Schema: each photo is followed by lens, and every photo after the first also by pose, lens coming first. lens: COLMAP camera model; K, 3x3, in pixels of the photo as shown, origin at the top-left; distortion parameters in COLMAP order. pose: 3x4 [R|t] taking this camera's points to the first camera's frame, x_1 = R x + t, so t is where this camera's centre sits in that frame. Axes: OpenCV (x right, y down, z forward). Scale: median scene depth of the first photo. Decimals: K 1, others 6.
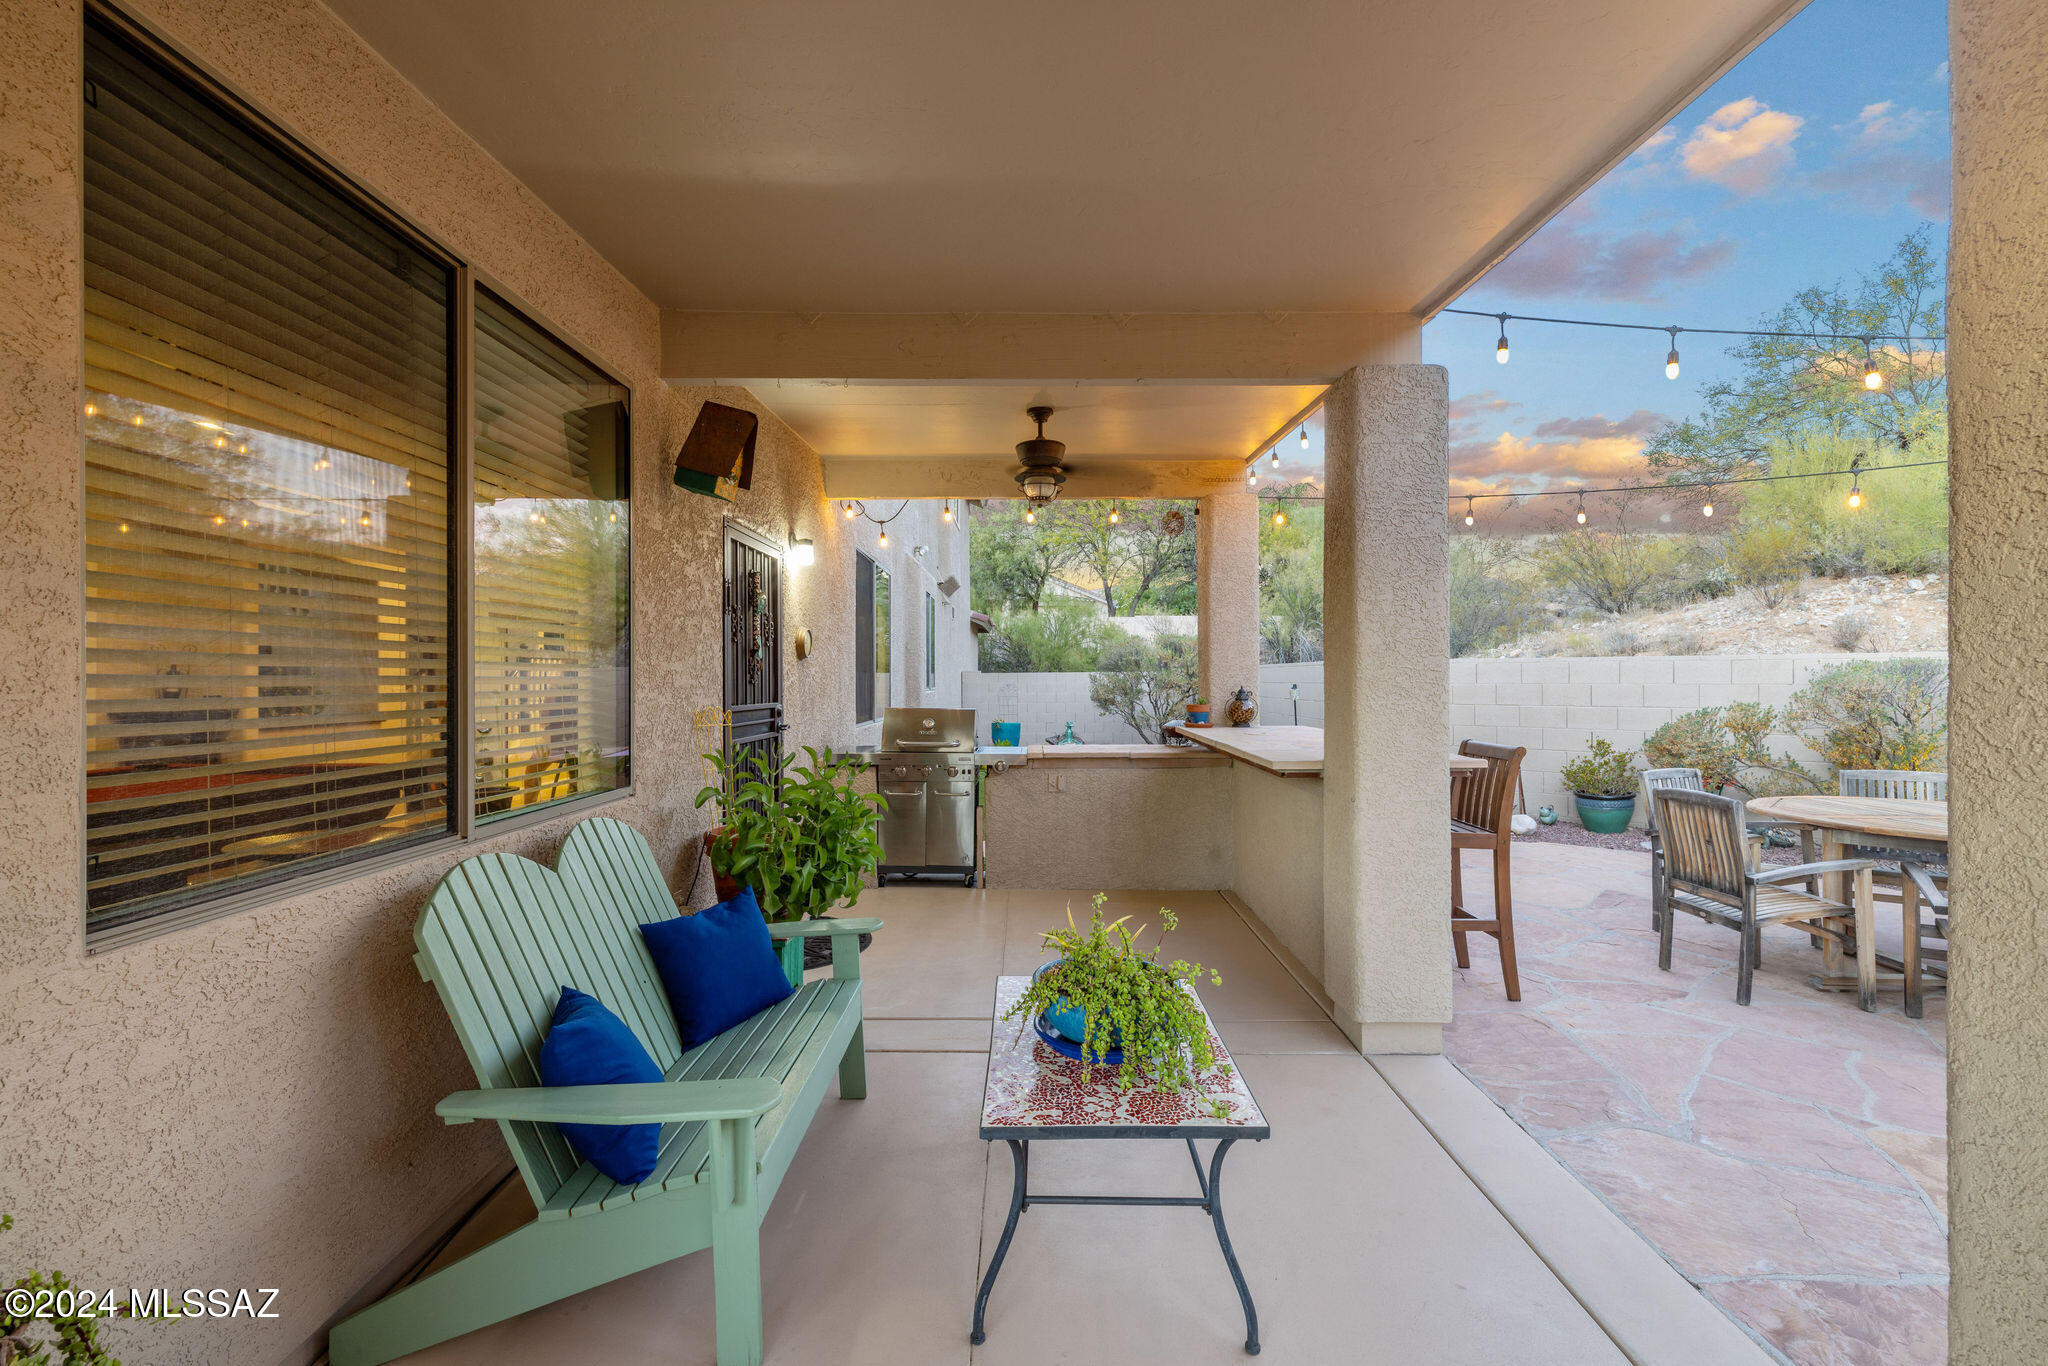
lens RADIAL K [[860.6, 0, 1024.0], [0, 860.6, 683.0], [0, 0, 1]] dist [-0.000604, -0.000263]
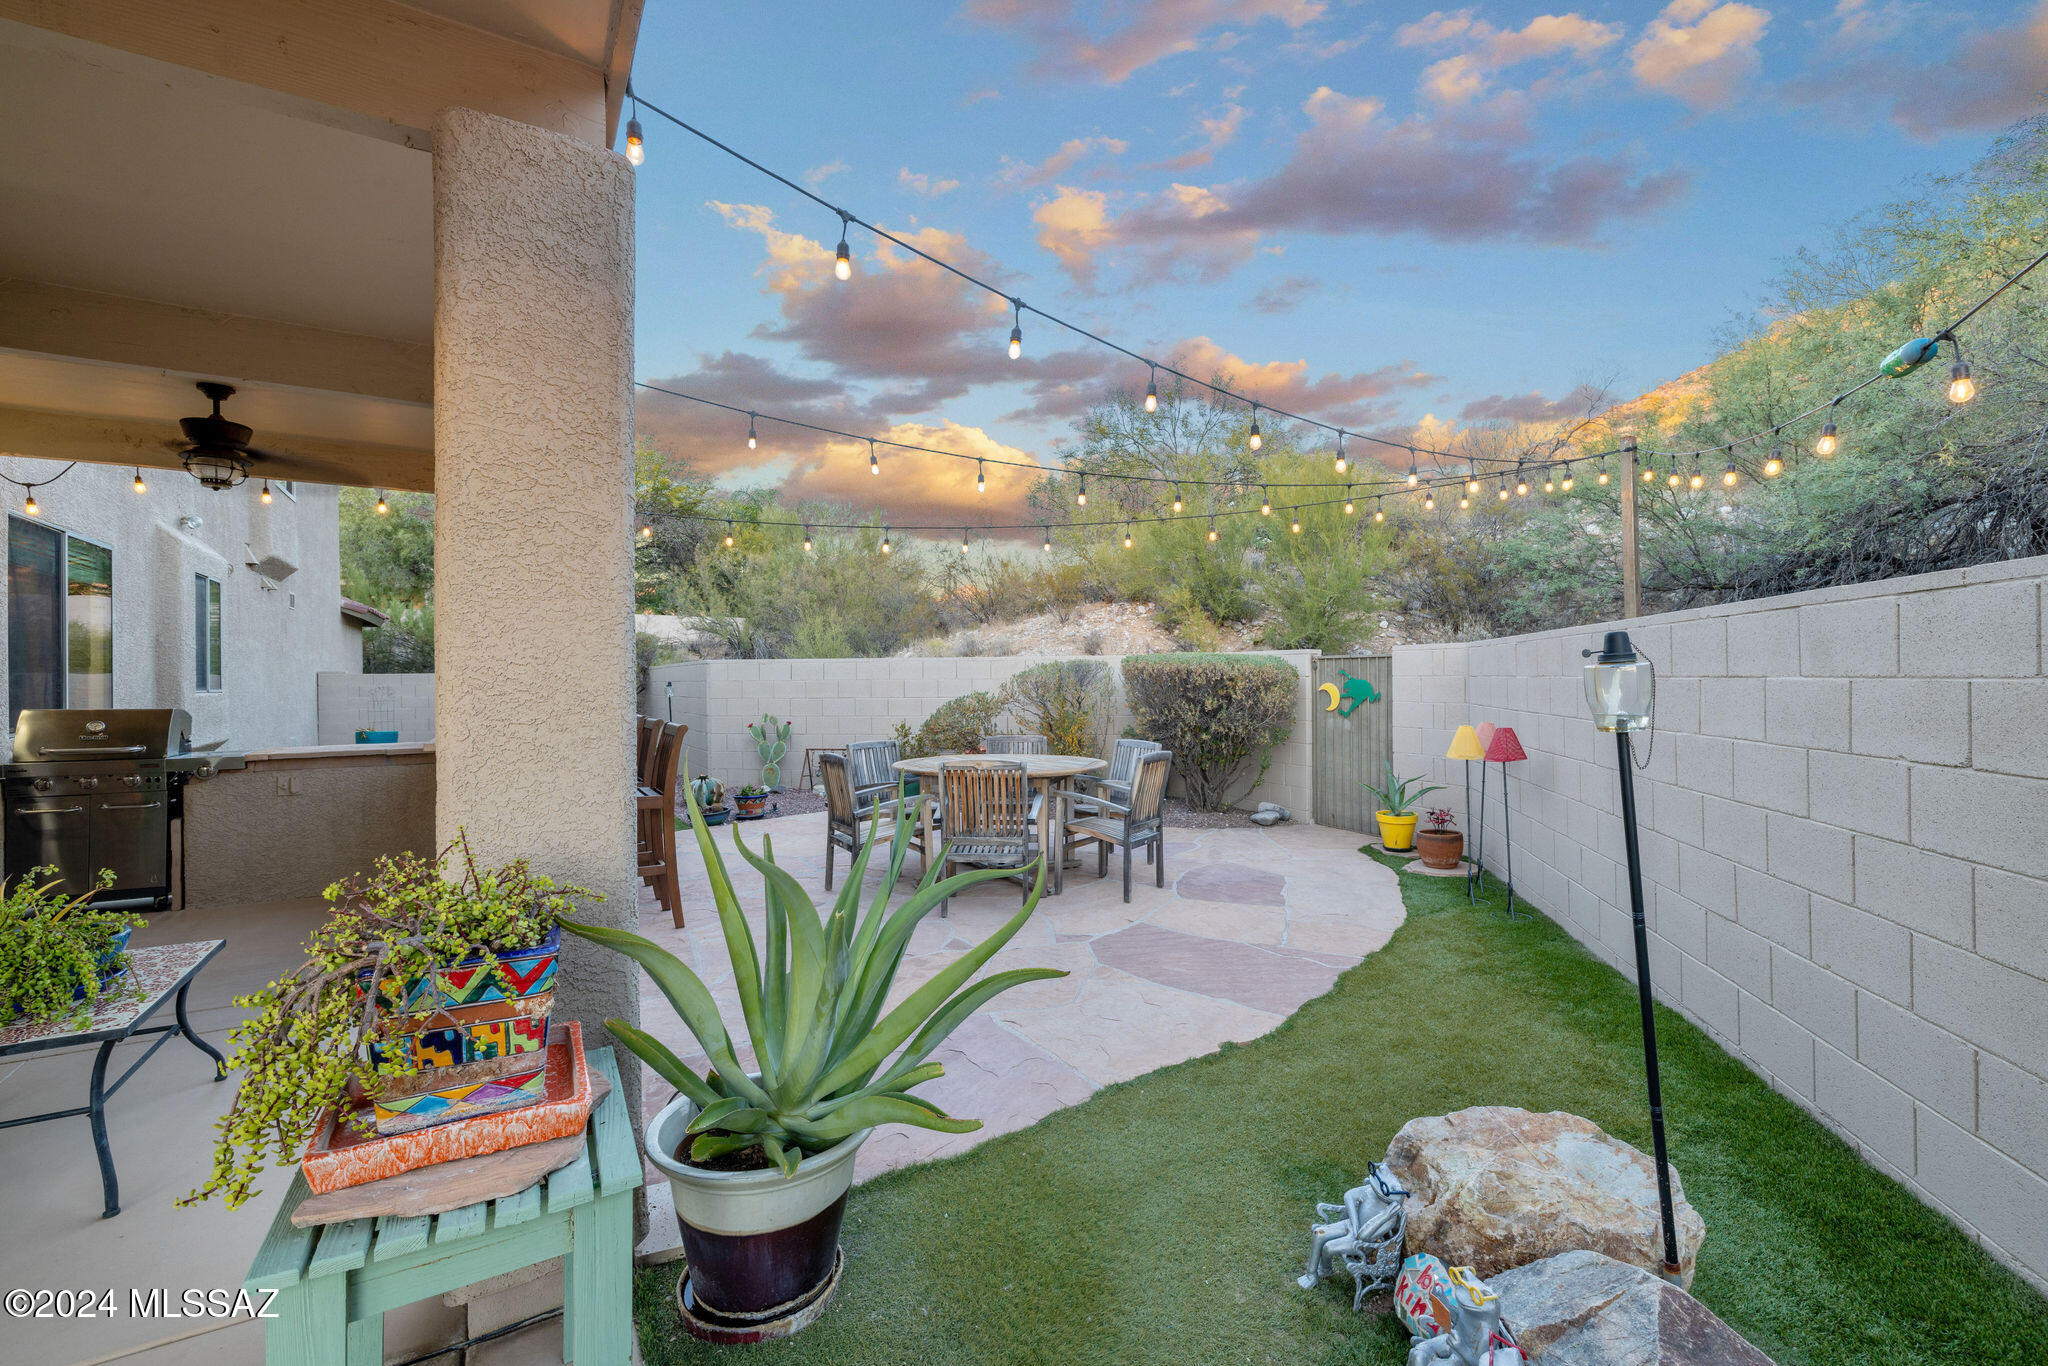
lens RADIAL K [[860.6, 0, 1024.0], [0, 860.6, 683.0], [0, 0, 1]] dist [-0.000604, -0.000263]
pose [[0.848443, -0.007735, 0.529230, 0.203246], [0.009130, 0.999958, -0.000022, 0.010841], [-0.529208, 0.004850, 0.848478, -0.199689]]
